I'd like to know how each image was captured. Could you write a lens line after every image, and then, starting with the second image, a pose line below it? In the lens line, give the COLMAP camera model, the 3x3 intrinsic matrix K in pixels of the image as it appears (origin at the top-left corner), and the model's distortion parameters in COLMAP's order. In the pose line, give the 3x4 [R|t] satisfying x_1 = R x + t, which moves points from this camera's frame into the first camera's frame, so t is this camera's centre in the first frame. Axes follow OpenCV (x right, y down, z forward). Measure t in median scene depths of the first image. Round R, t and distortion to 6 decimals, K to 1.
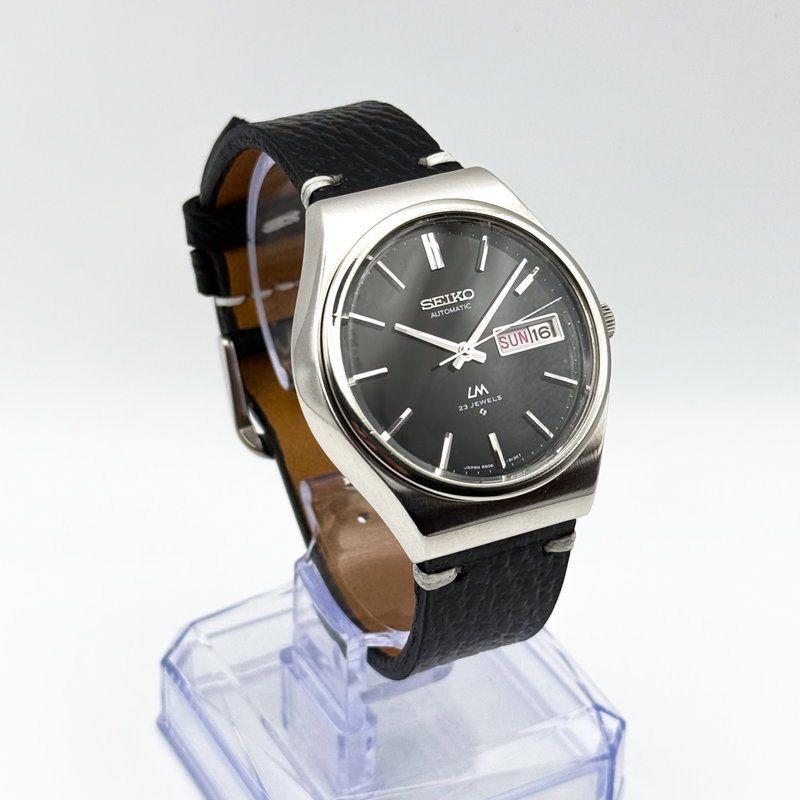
lens RADIAL K [[2239.1, 0, 400.0], [0, 2239.1, 400.0], [0, 0, 1]] dist [0.151652, 0.504102]
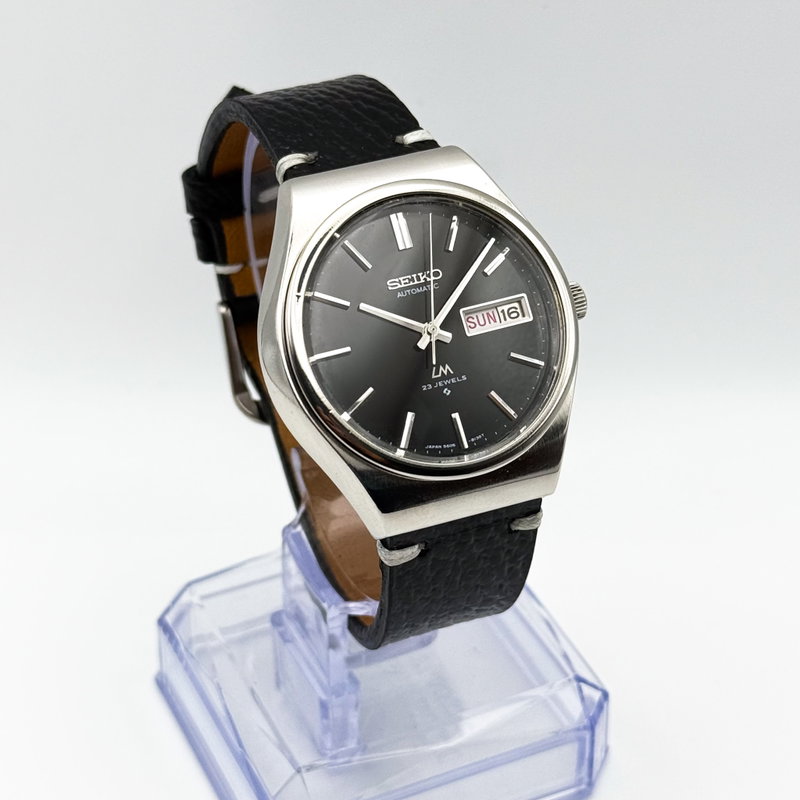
lens RADIAL K [[2239.1, 0, 400.0], [0, 2239.1, 400.0], [0, 0, 1]] dist [0.151652, 0.504102]
pose [[0.997591, 0.019811, -0.066487, 0.081226], [-0.017436, 0.999196, 0.036105, -0.026367], [0.067149, -0.034858, 0.997134, -0.008750]]
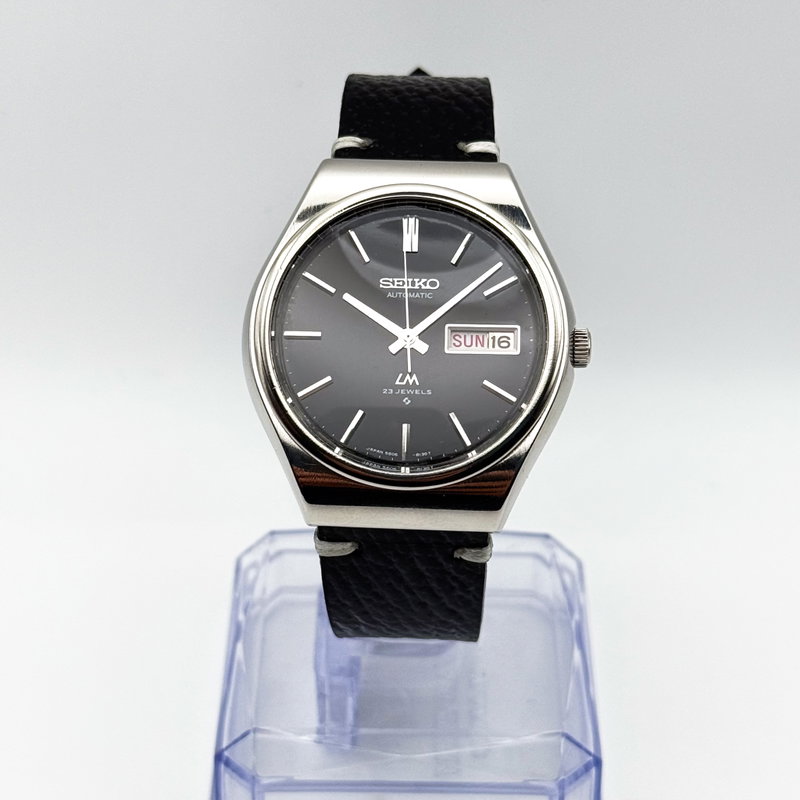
lens RADIAL K [[2239.1, 0, 400.0], [0, 2239.1, 400.0], [0, 0, 1]] dist [0.151652, 0.504102]
pose [[0.871762, 0.272075, -0.407439, 0.431221], [-0.256020, 0.962029, 0.094628, -0.086831], [0.417714, 0.021820, 0.908317, 0.088178]]
